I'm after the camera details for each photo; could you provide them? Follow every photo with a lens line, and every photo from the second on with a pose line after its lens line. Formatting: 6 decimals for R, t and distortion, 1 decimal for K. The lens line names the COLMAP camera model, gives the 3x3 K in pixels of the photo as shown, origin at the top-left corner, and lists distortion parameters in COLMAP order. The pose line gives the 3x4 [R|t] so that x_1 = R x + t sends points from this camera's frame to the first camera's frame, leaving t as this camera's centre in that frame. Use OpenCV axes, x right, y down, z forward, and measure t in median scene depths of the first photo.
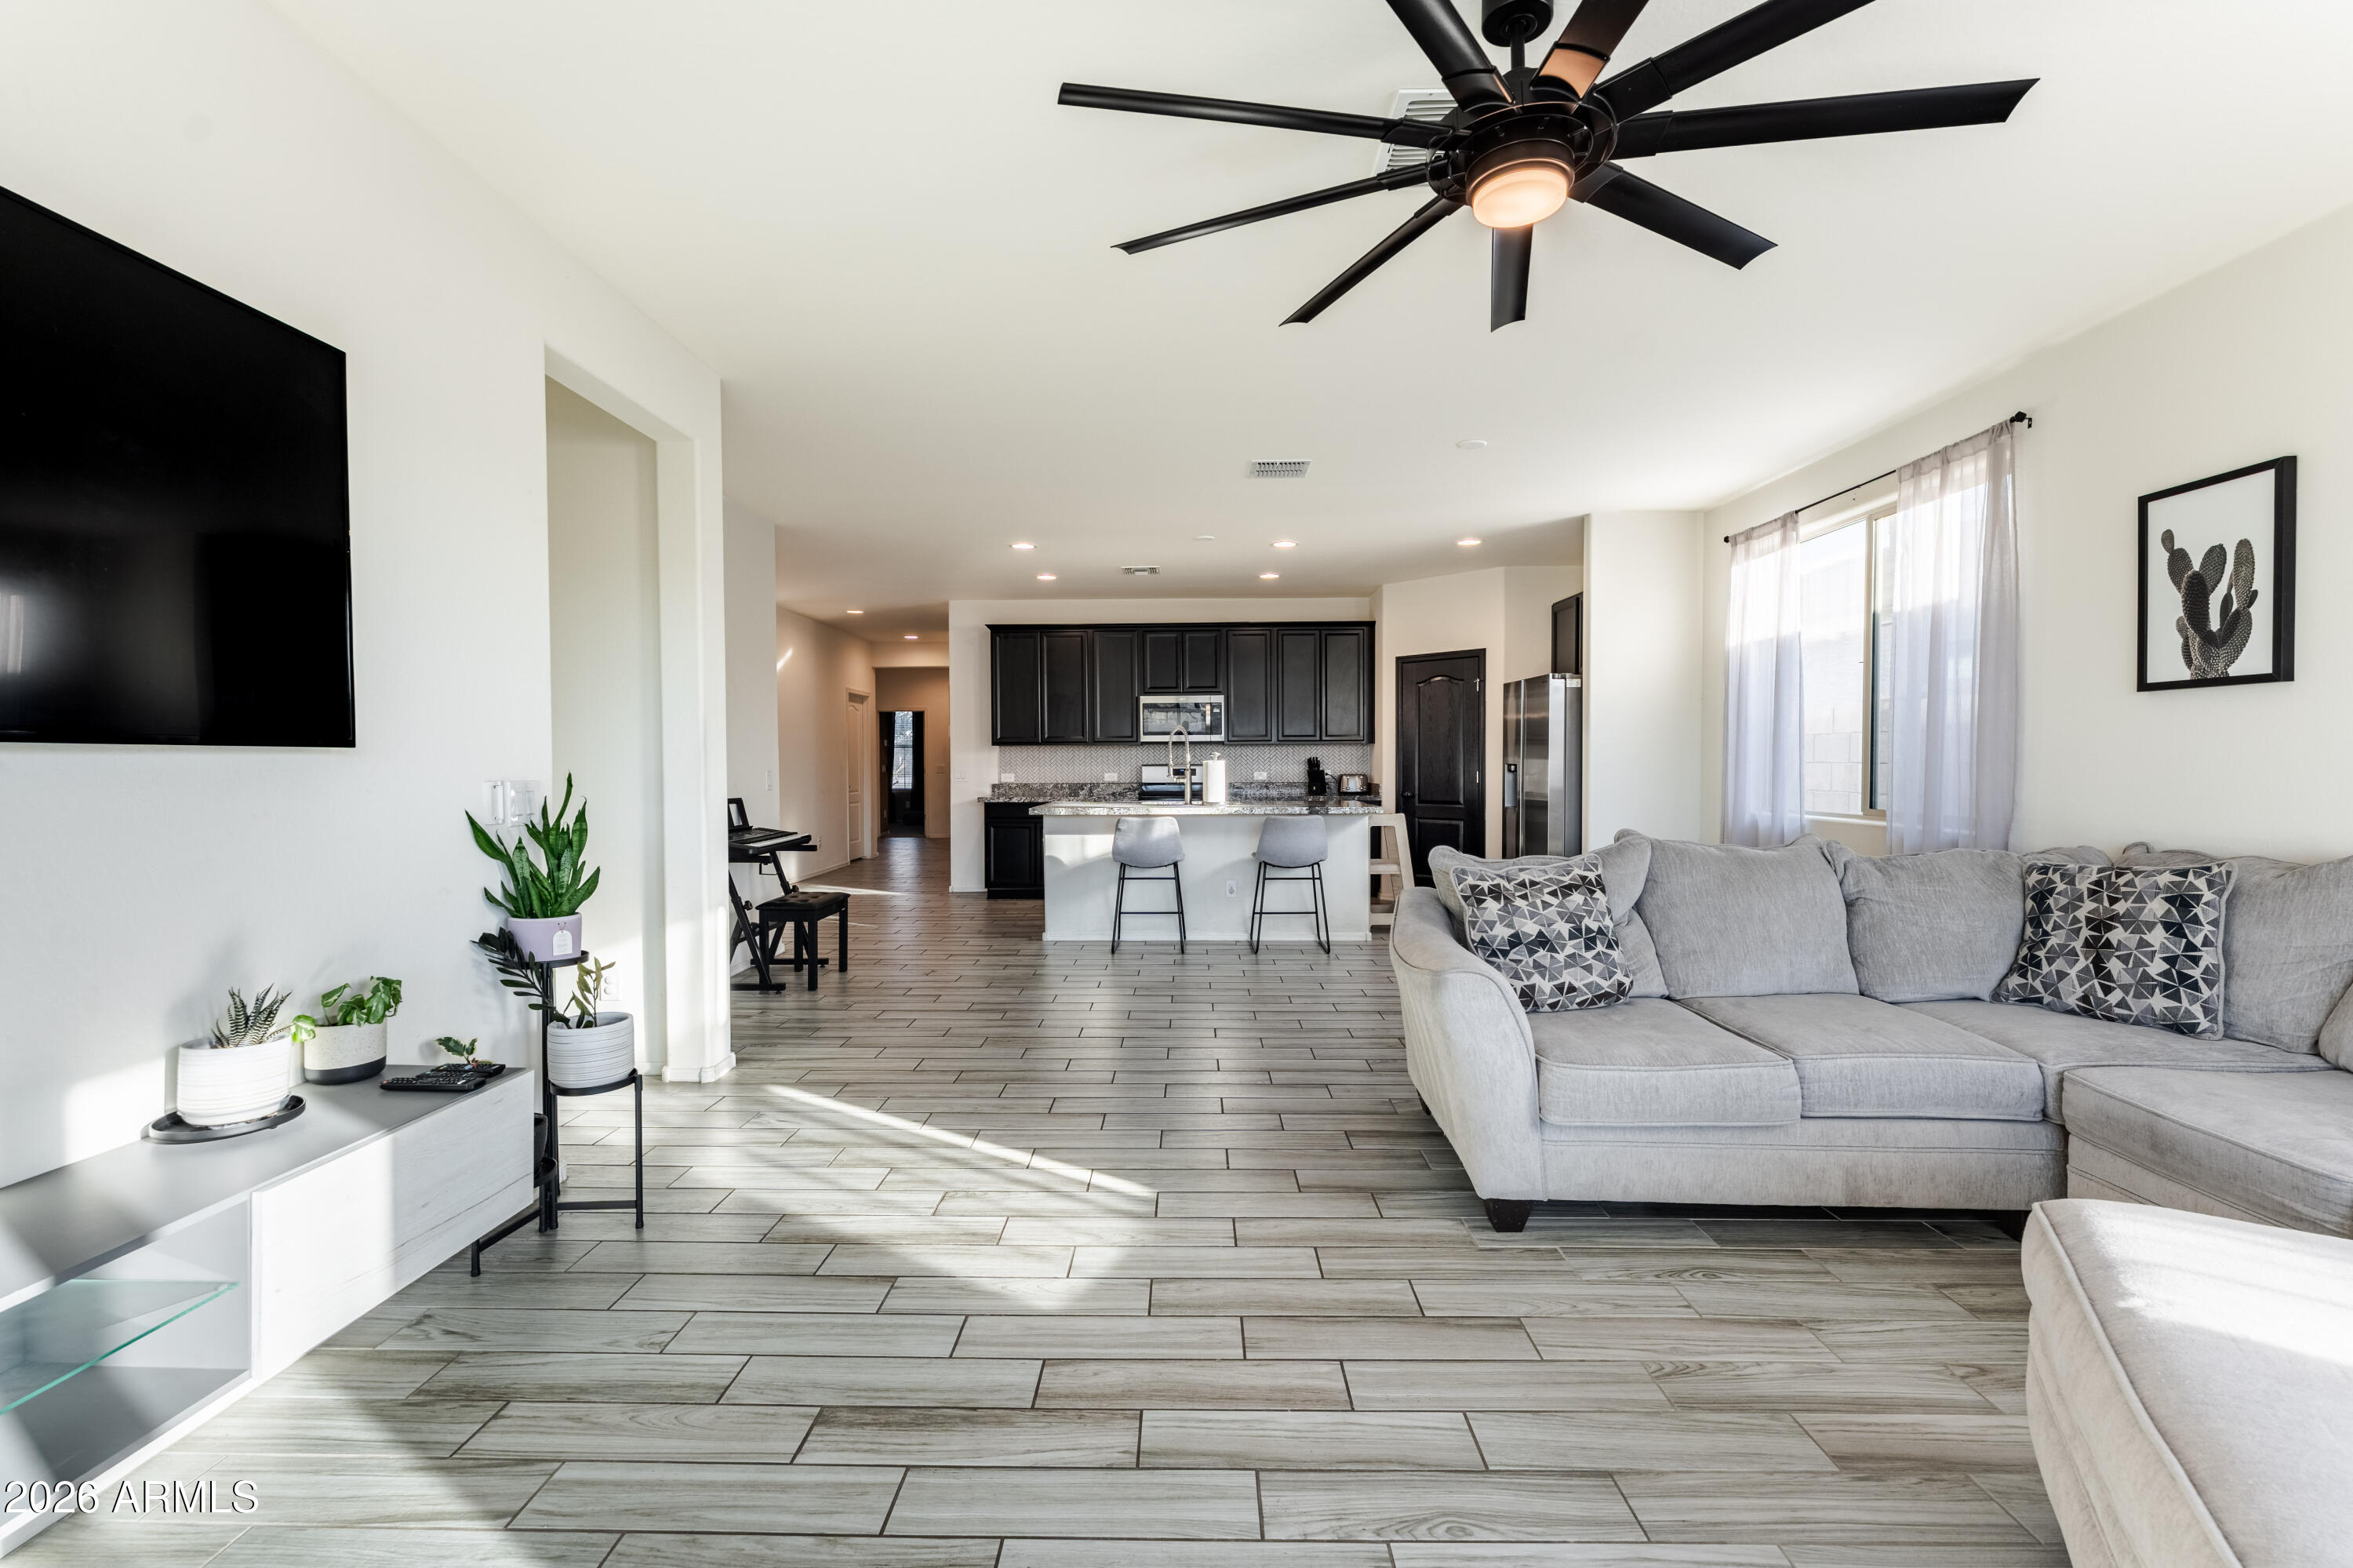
lens RADIAL K [[1005.0, 0, 1171.1], [0, 1005.0, 783.0], [0, 0, 1]] dist [-0.001587, -0.000170]
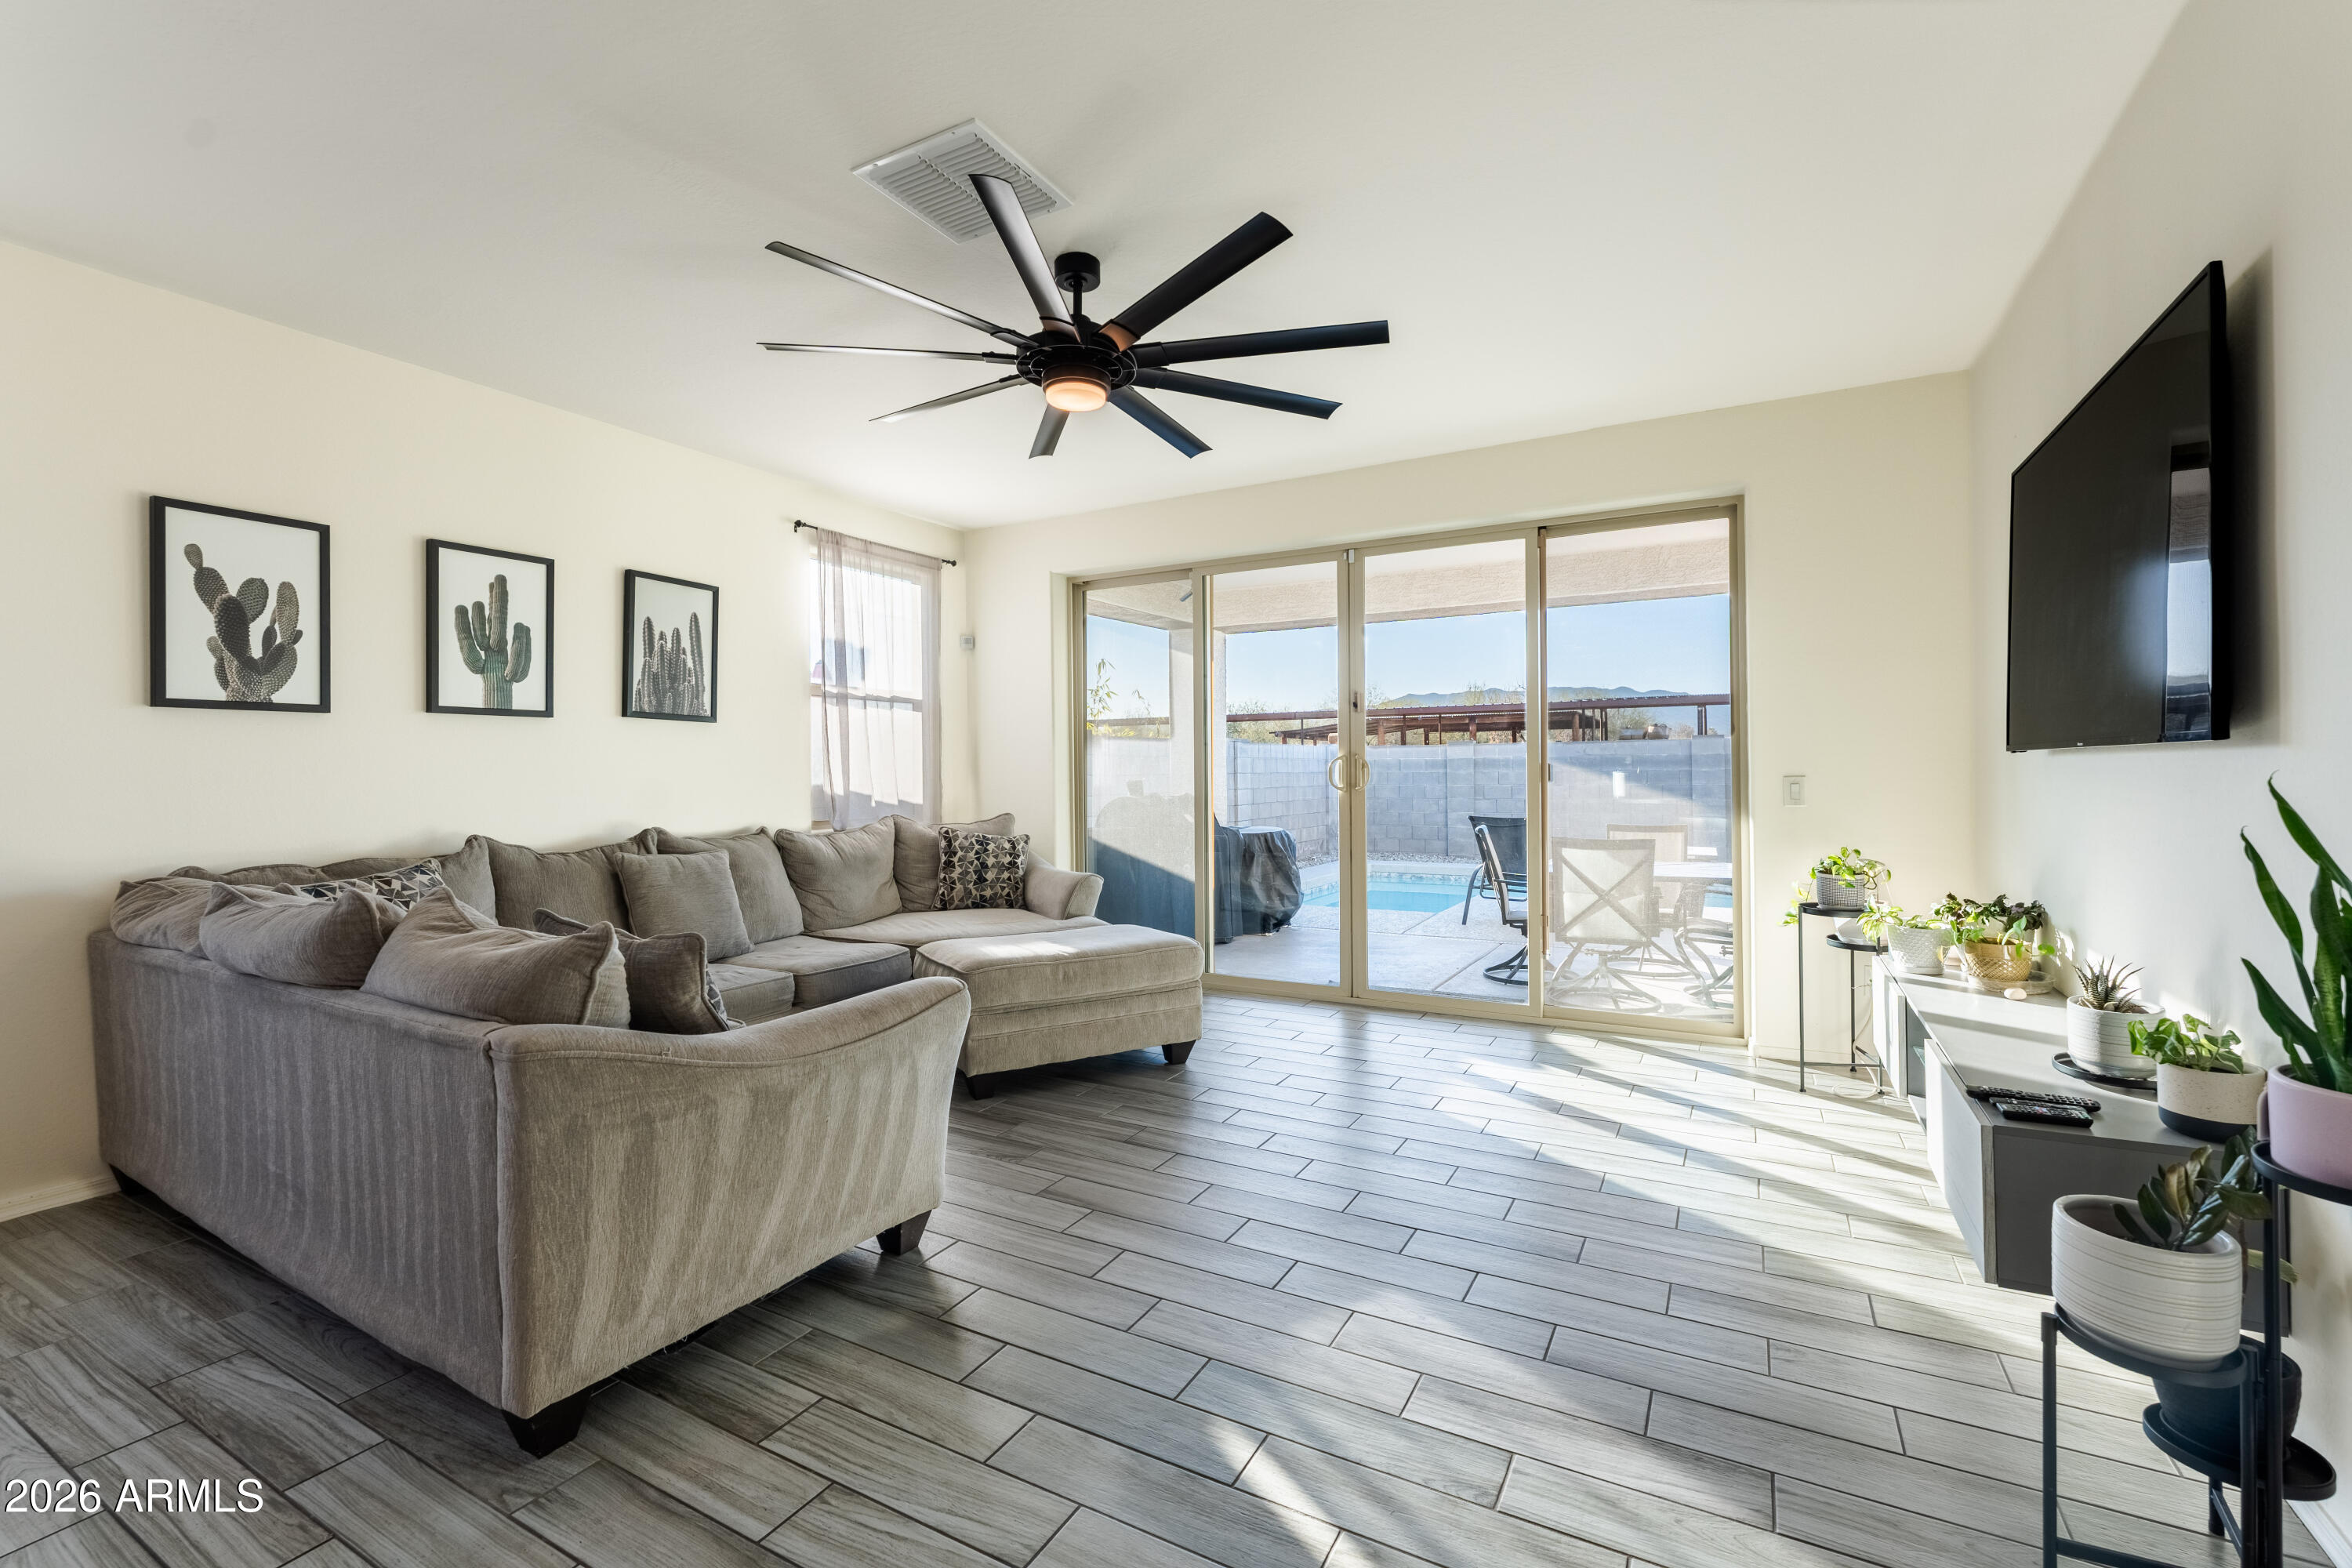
lens RADIAL K [[1004.5, 0, 1165.6], [0, 1004.5, 775.6], [0, 0, 1]] dist [-0.001587, -0.000170]
pose [[-0.882407, 0.010497, 0.470370, -0.308547], [0.021320, 0.999616, 0.017689, -0.025500], [-0.470004, 0.025637, -0.882292, 1.481853]]
